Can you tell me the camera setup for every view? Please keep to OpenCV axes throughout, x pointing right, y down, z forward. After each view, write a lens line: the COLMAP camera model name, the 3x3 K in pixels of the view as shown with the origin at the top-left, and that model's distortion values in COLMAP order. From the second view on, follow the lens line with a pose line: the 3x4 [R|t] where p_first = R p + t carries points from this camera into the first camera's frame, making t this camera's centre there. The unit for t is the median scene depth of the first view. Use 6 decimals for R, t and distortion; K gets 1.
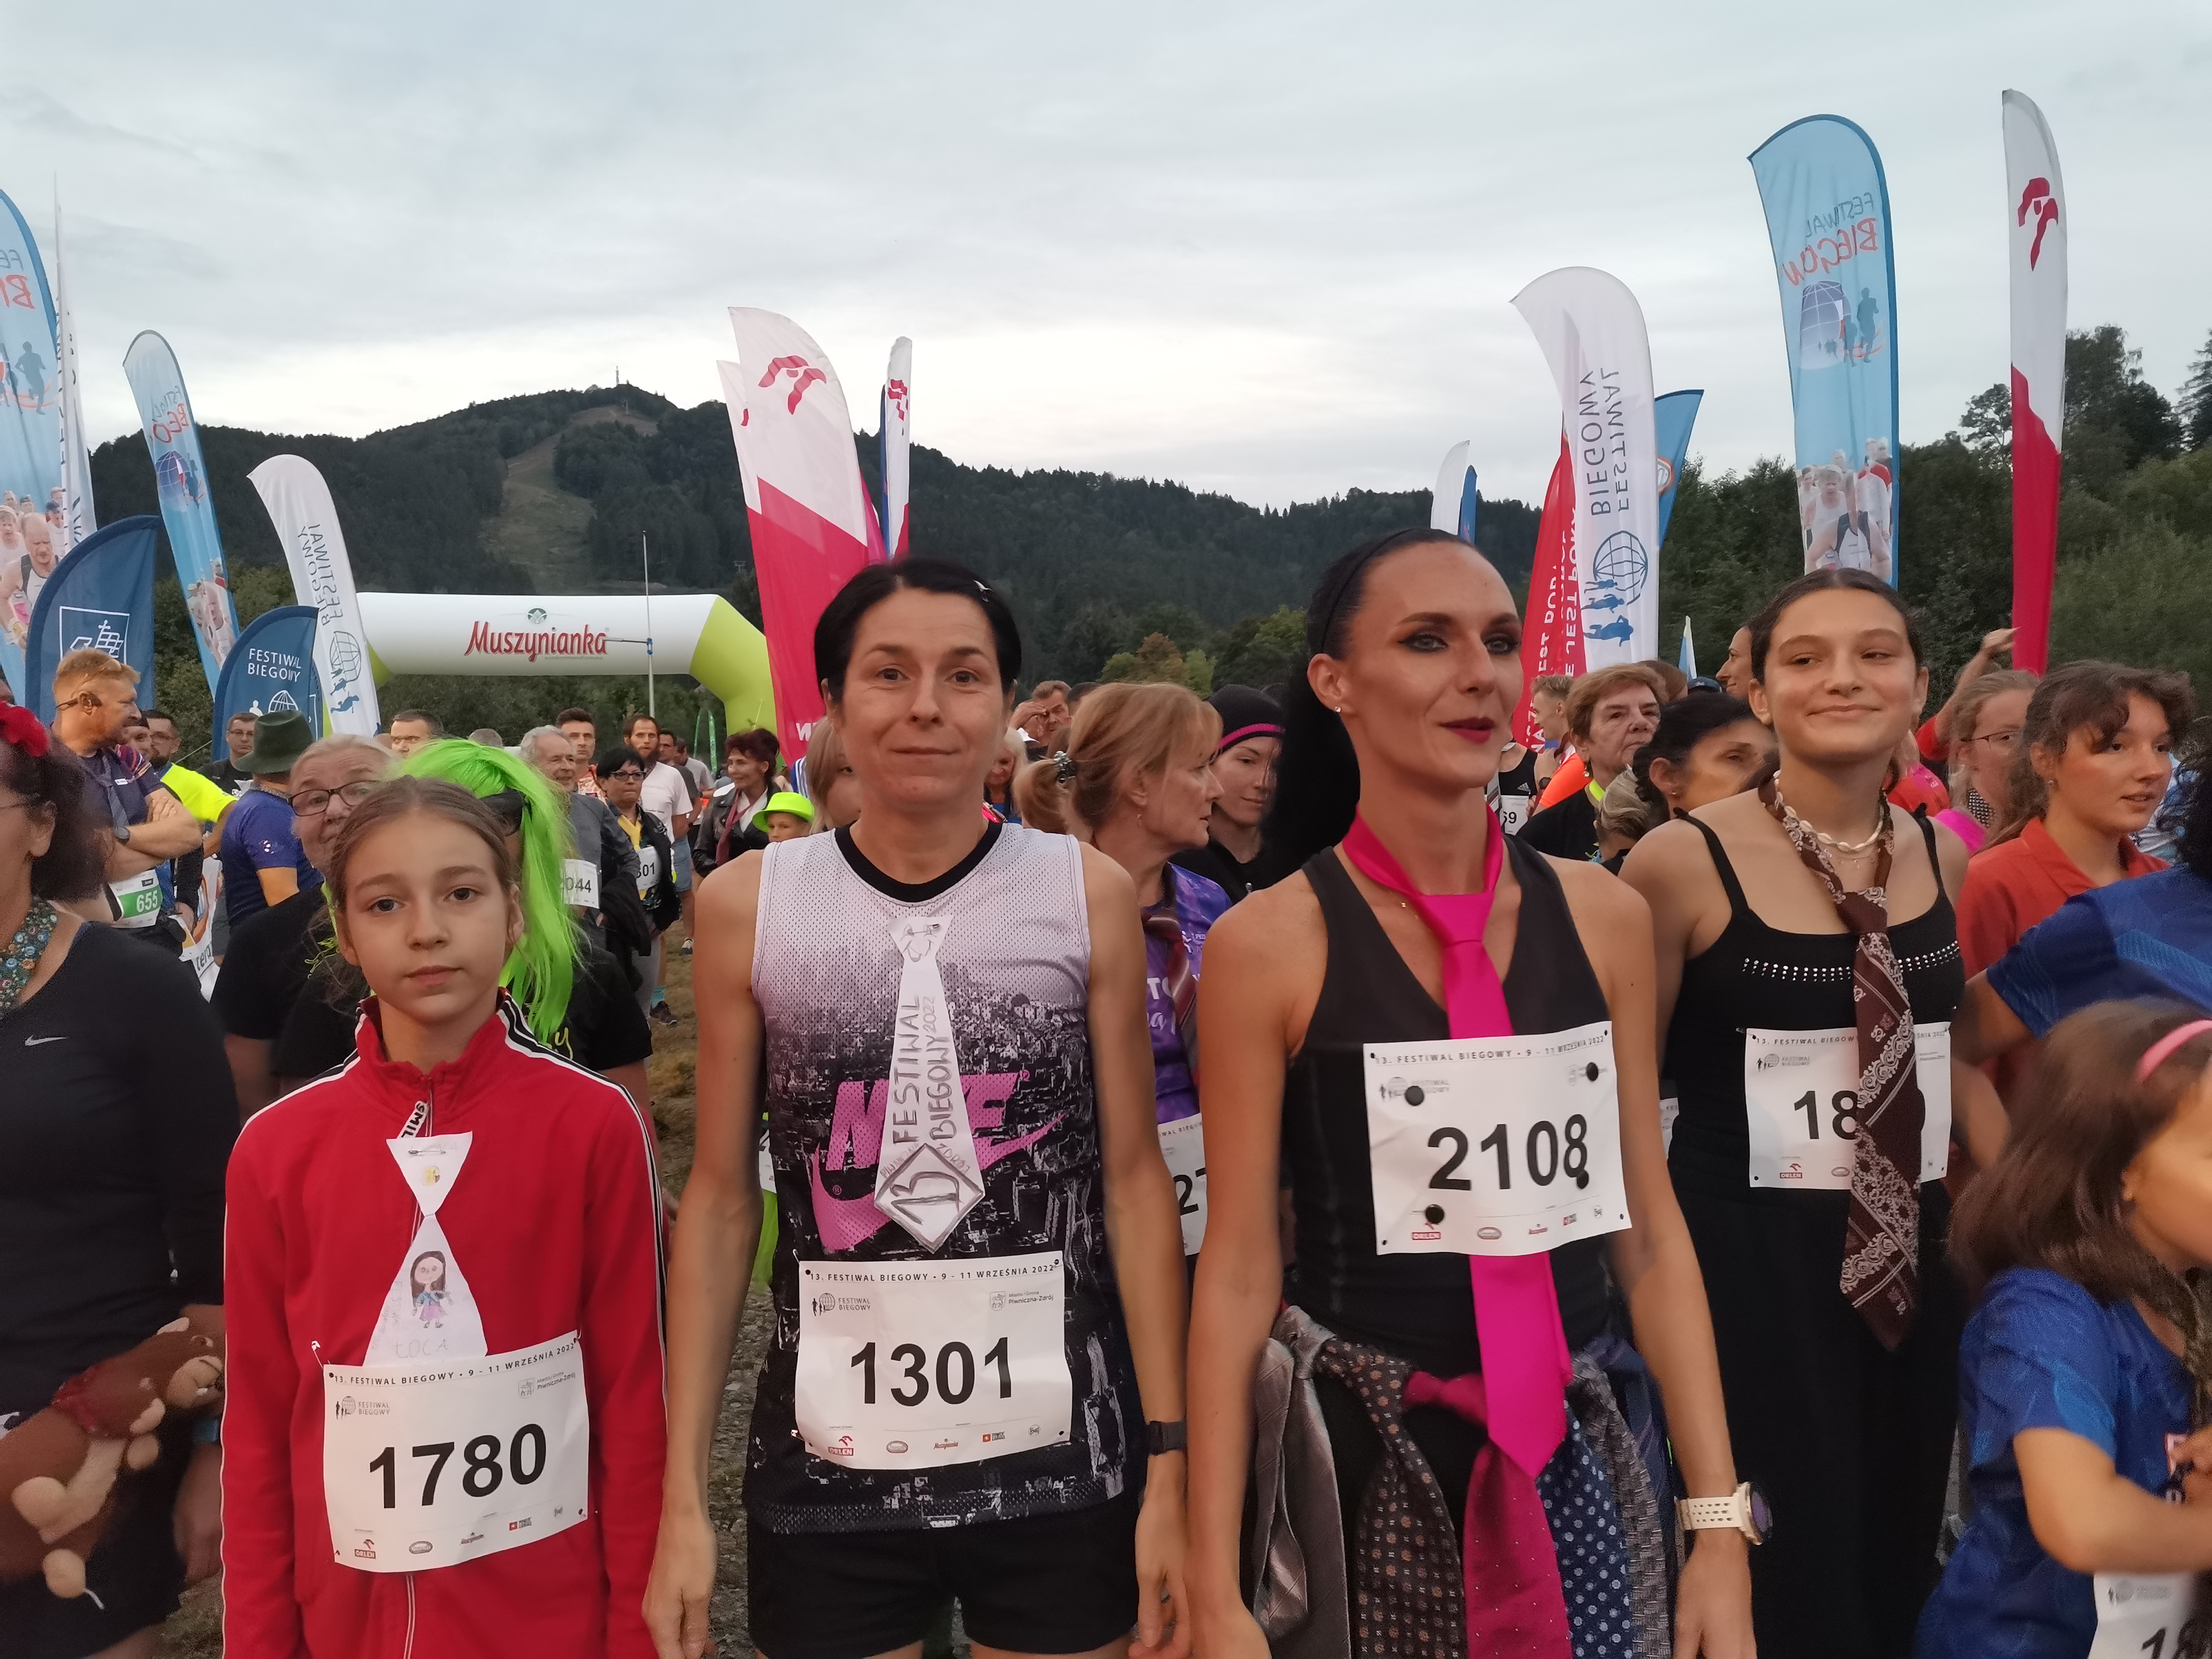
lens RADIAL K [[1632.3, 0, 1106.0], [0, 1632.3, 829.5], [0, 0, 1]] dist [0.113453, -0.140788]
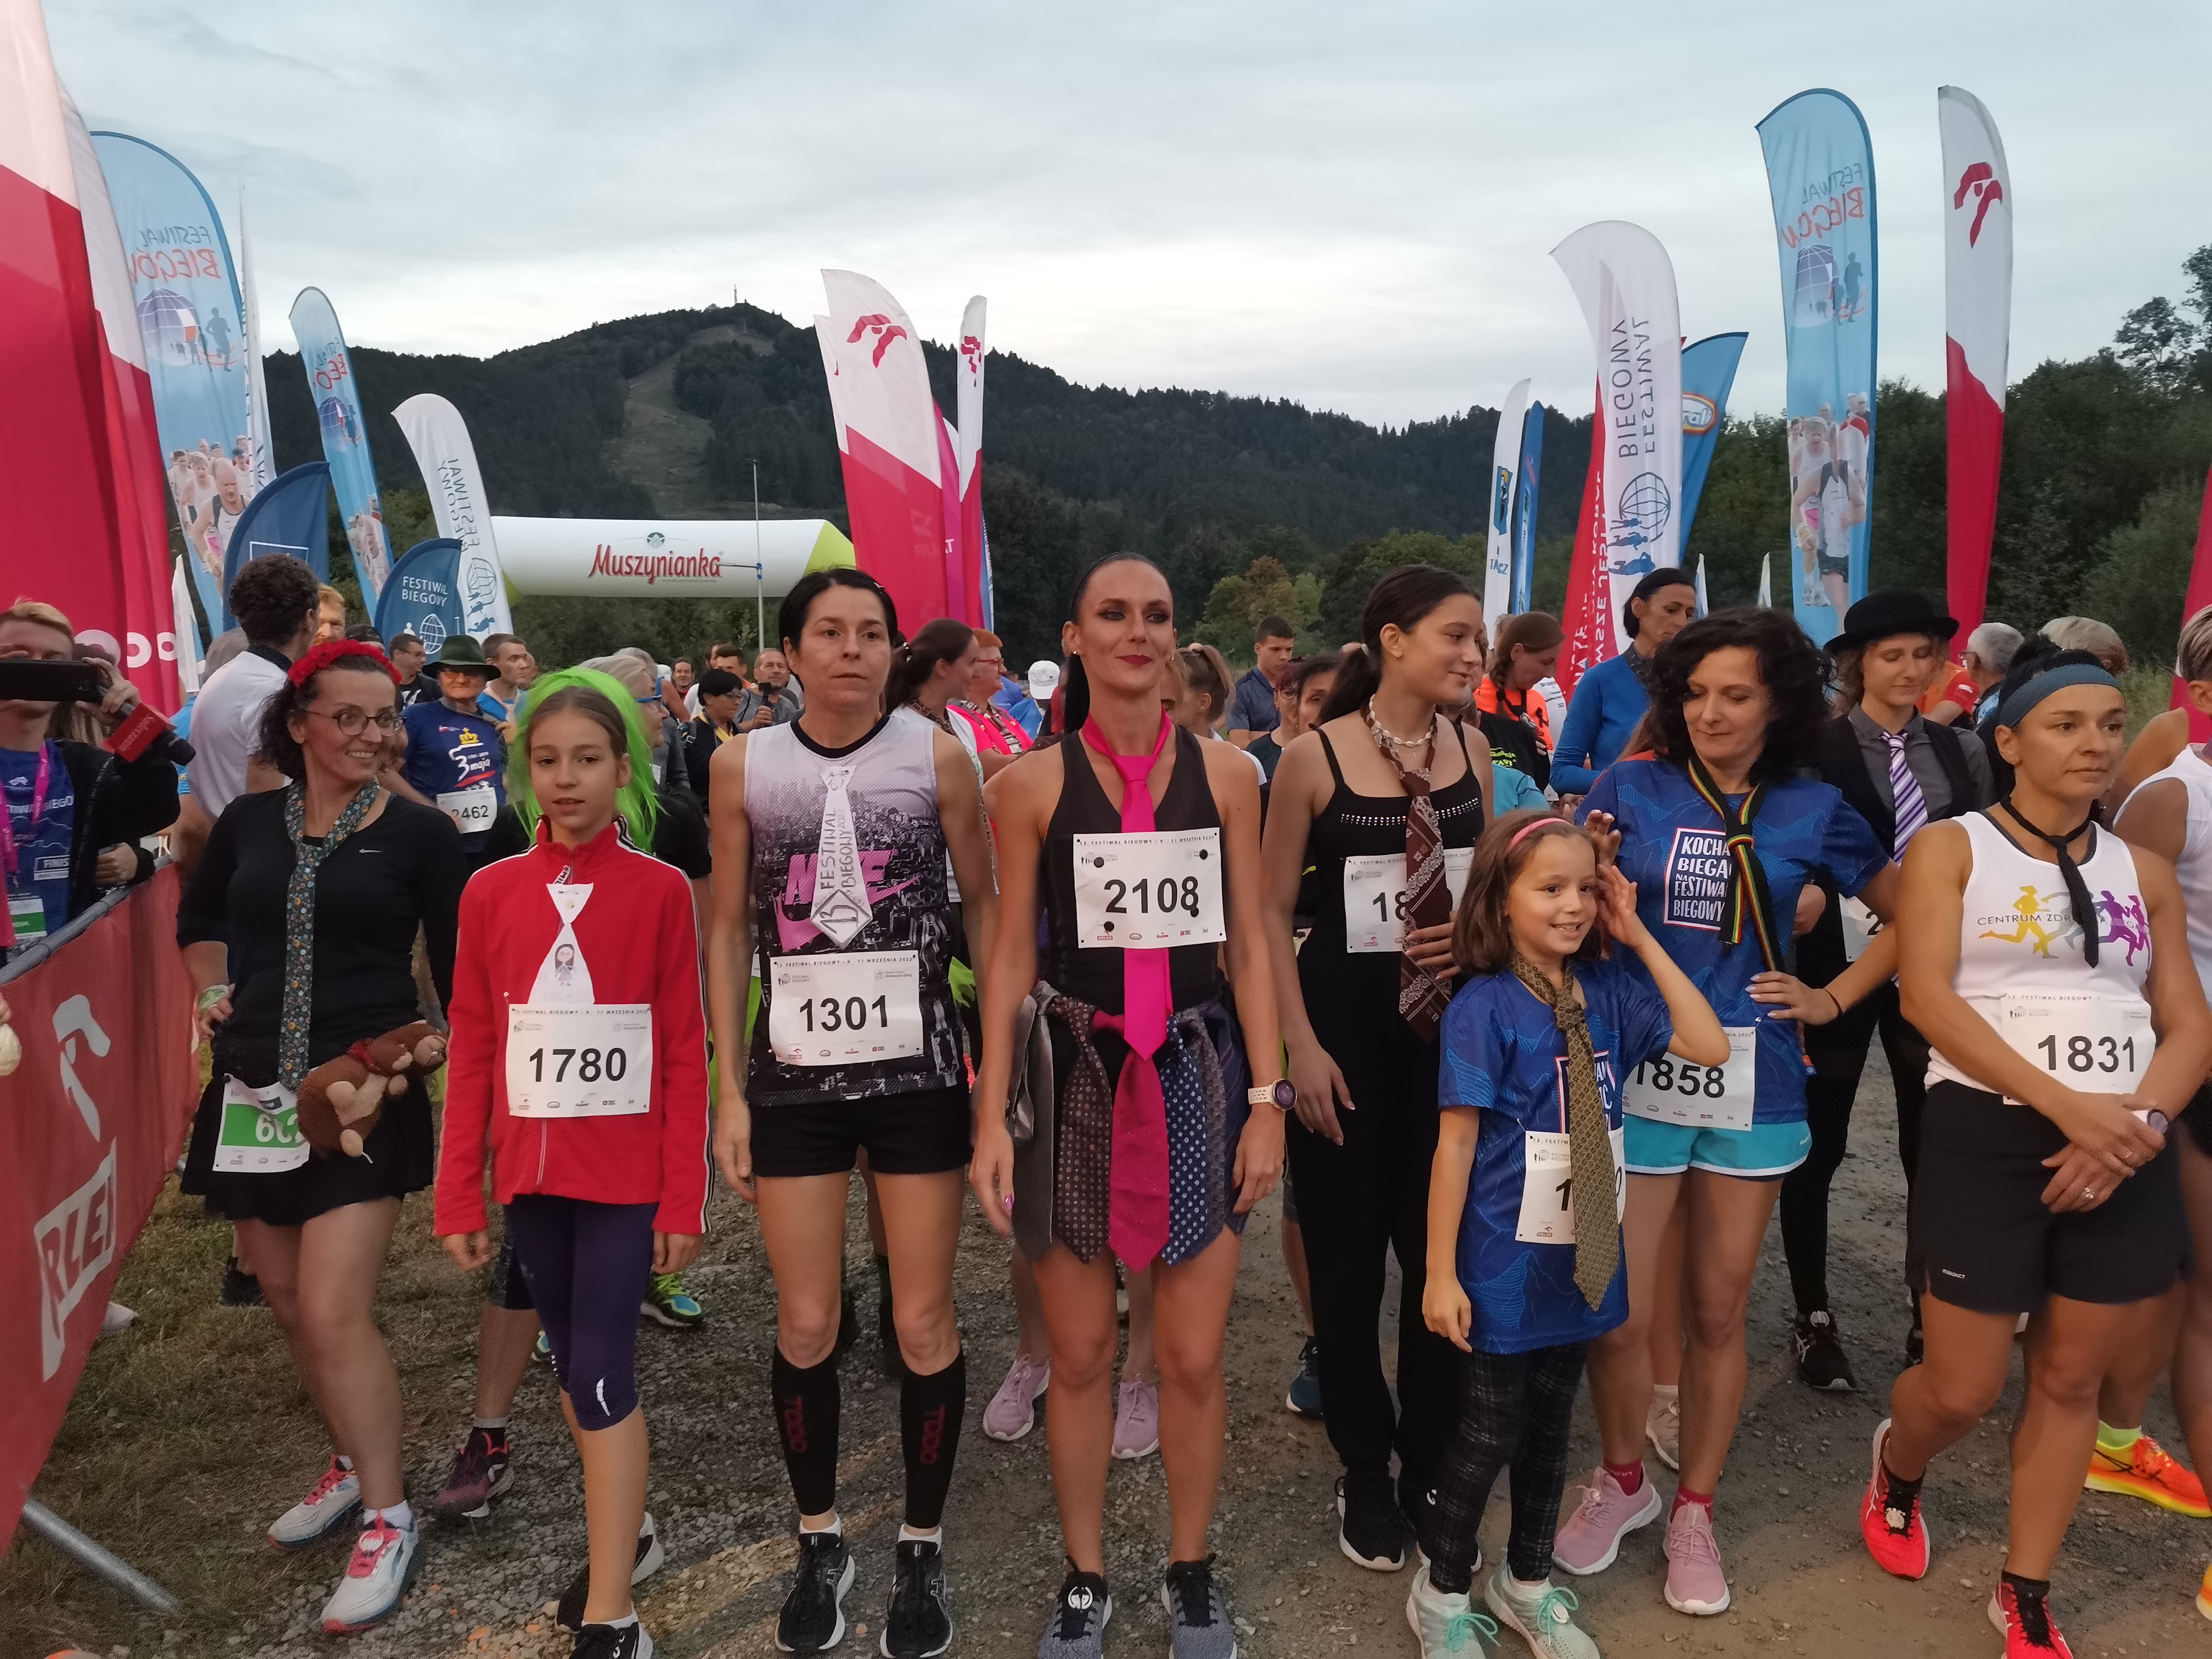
lens RADIAL K [[1633.8, 0, 1103.8], [0, 1633.8, 827.4], [0, 0, 1]] dist [0.109227, -0.140087]
pose [[0.997646, 0.016372, -0.066584, 0.041998], [-0.013362, 0.998880, 0.045397, 0.004944], [0.067253, -0.044401, 0.996748, -0.111657]]
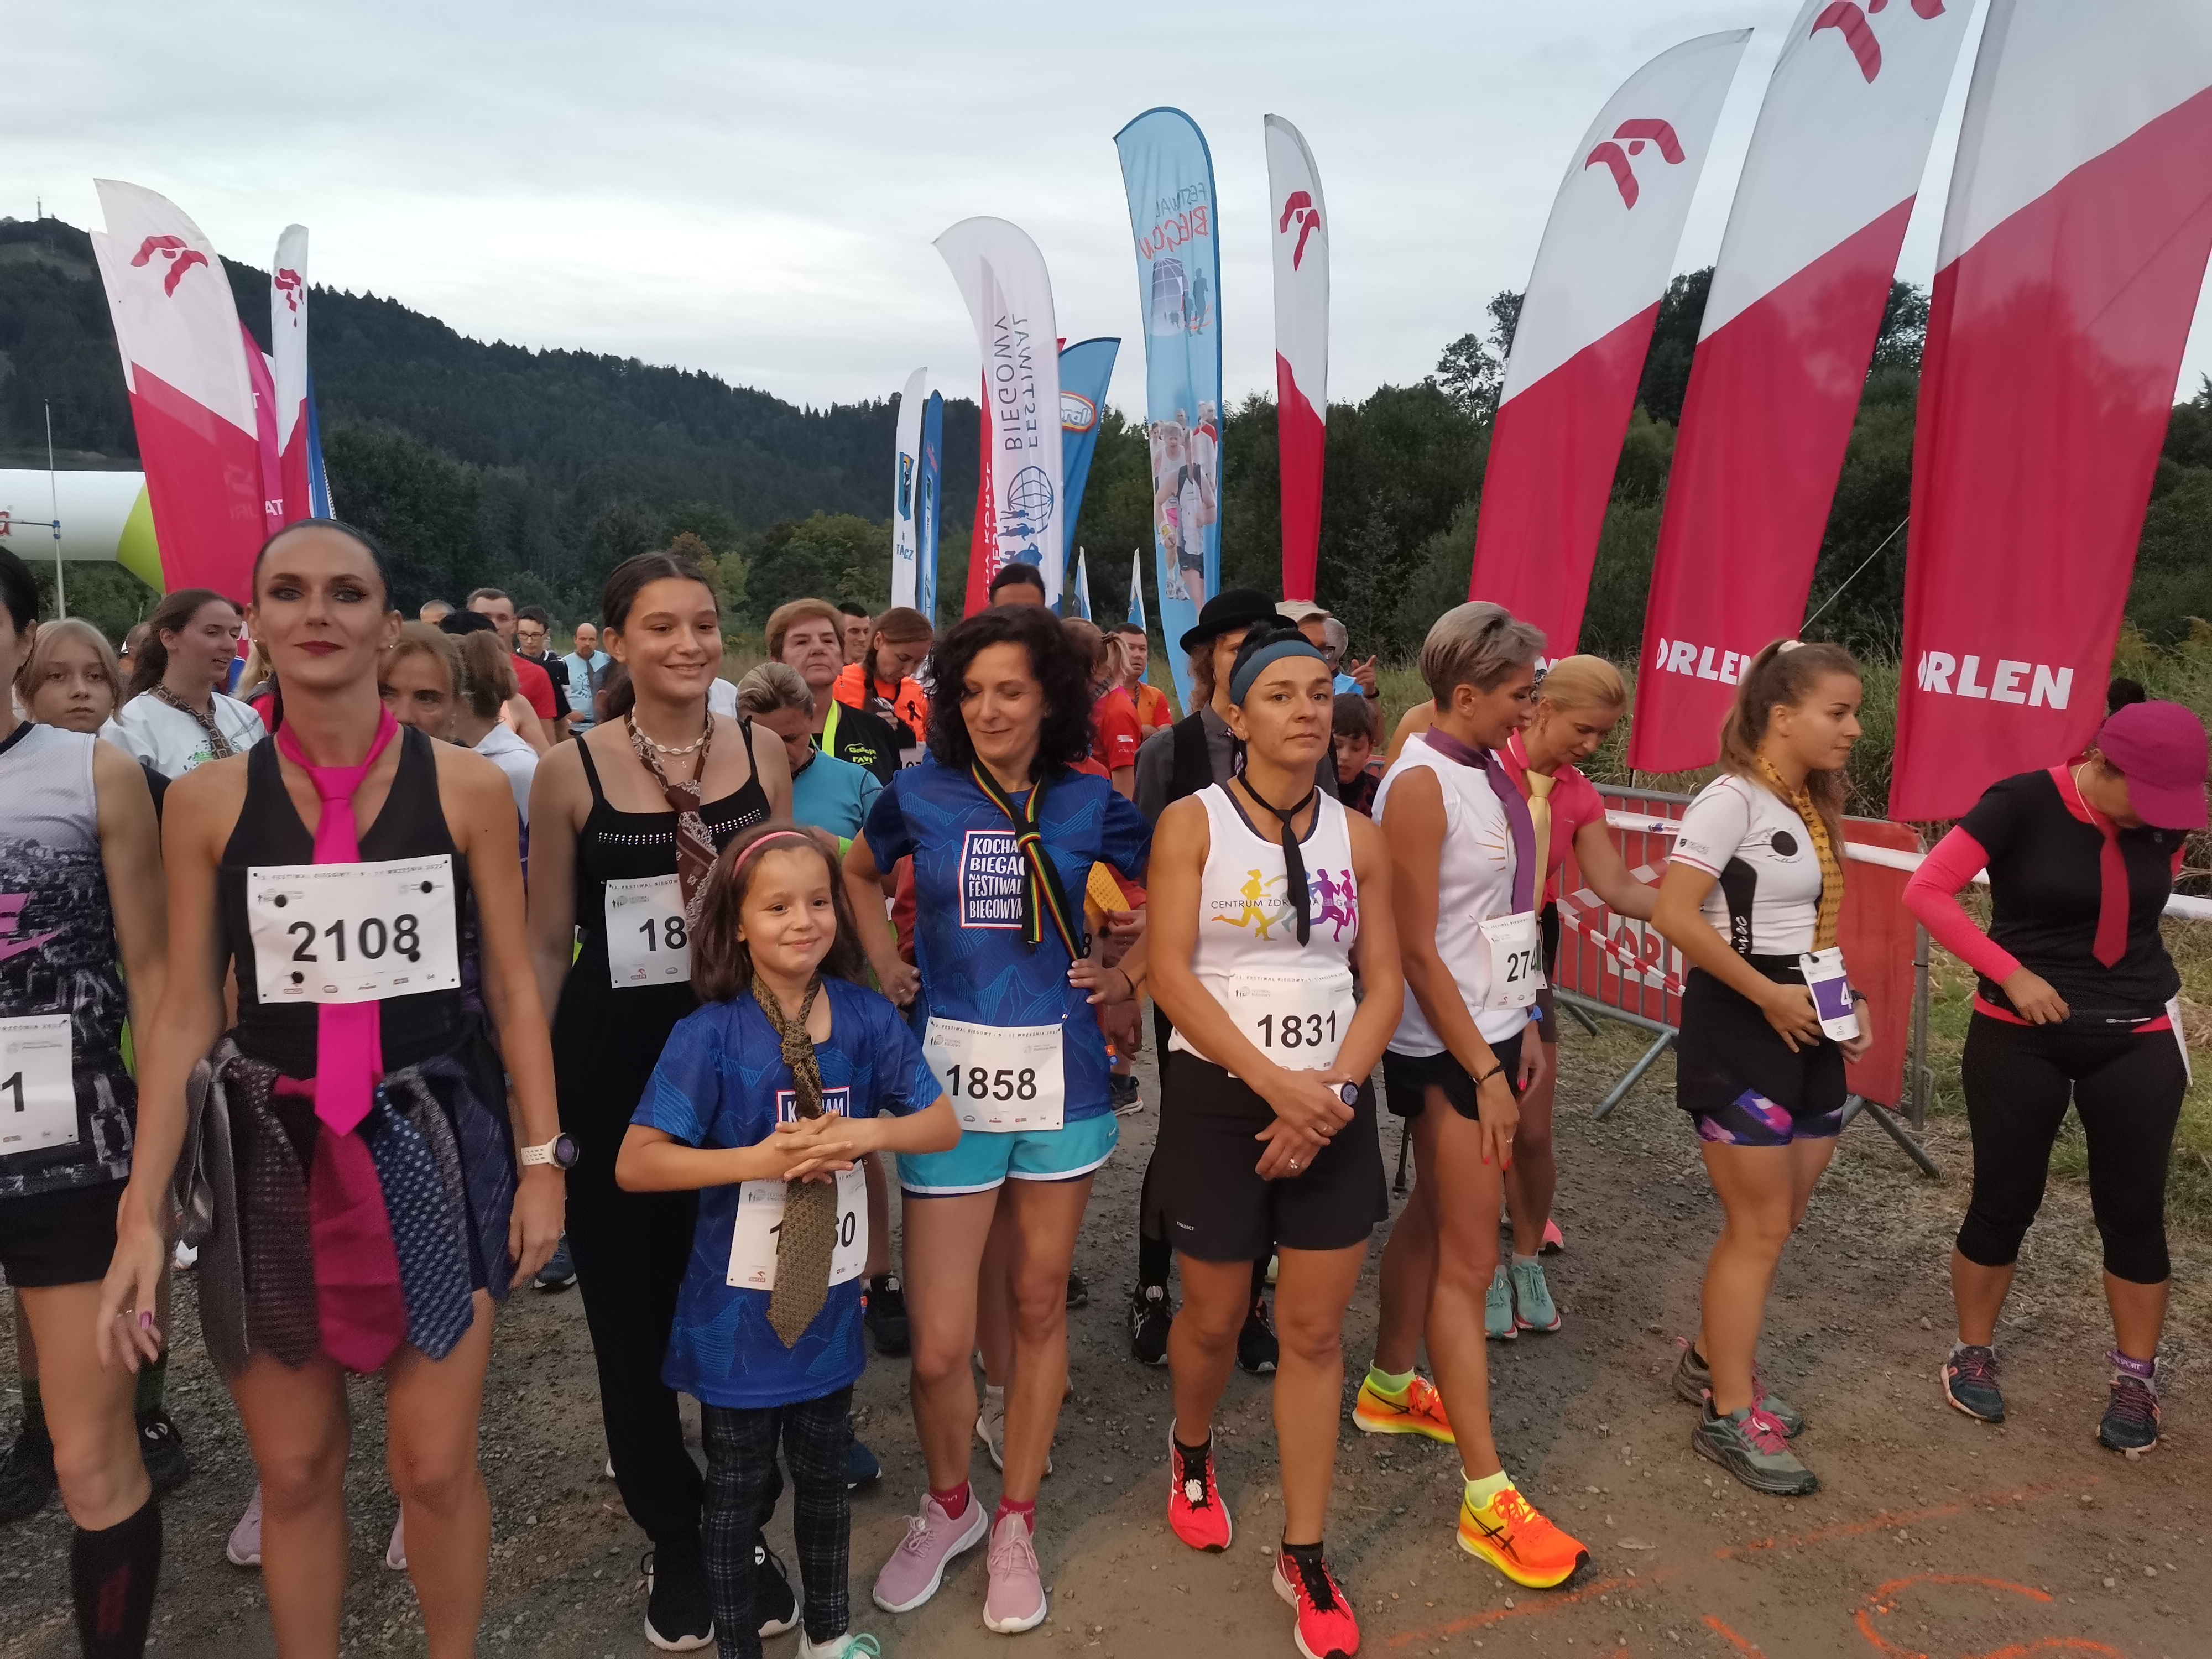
lens RADIAL K [[1633.8, 0, 1103.8], [0, 1633.8, 827.4], [0, 0, 1]] dist [0.109227, -0.140087]
pose [[0.962828, -0.013168, 0.269792, 0.066670], [-0.001381, 0.998558, 0.053665, 0.001983], [-0.270110, -0.052043, 0.961422, -0.091640]]
